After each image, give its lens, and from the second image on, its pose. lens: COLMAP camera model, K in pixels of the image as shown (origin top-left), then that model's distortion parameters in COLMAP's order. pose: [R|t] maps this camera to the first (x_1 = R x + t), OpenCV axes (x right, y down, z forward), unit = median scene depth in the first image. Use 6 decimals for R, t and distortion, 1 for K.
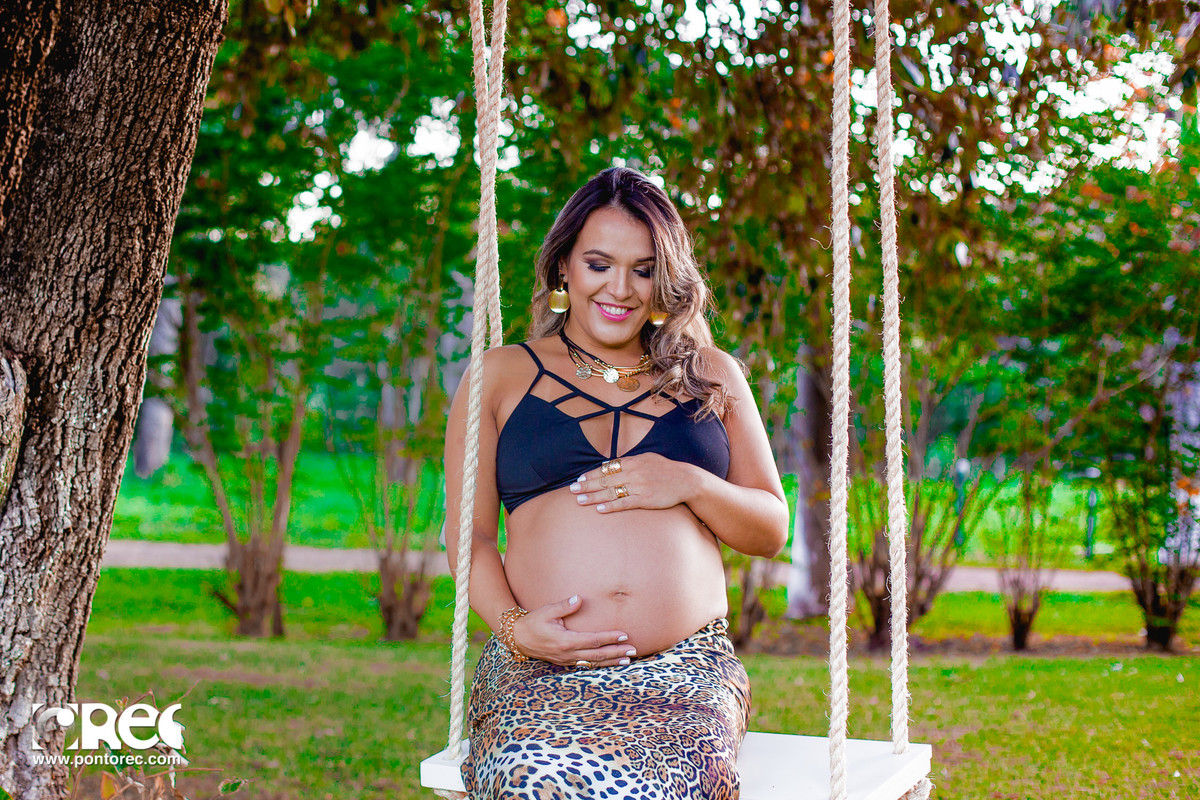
lens RADIAL K [[1826.8, 0, 622.0], [0, 1826.8, 368.2], [0, 0, 1]] dist [-0.018083, 0.000000]
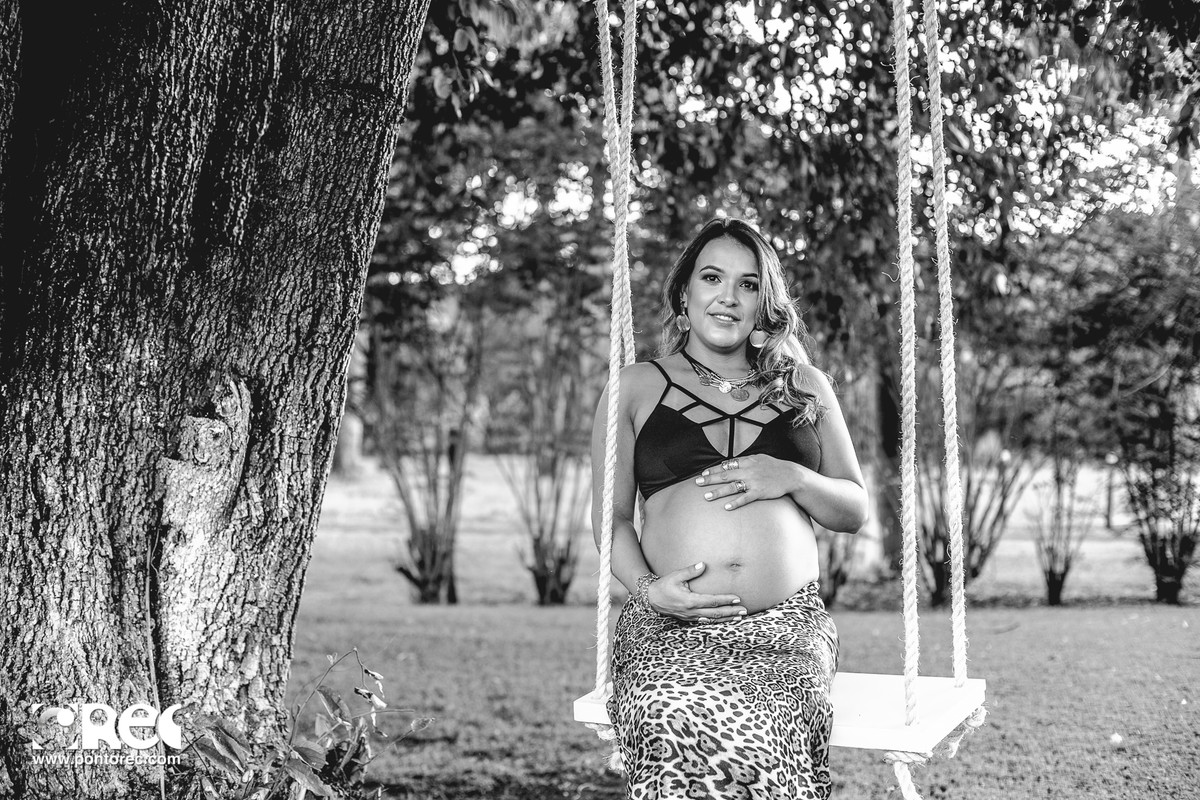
lens RADIAL K [[1826.8, 0, 596.9], [0, 1826.8, 398.1], [0, 0, 1]] dist [-0.018083, 0.000000]
pose [[0.999844, -0.017597, -0.001578, -0.087892], [0.017592, 0.999841, -0.003013, 0.013988], [0.001631, 0.002985, 0.999994, -0.236309]]
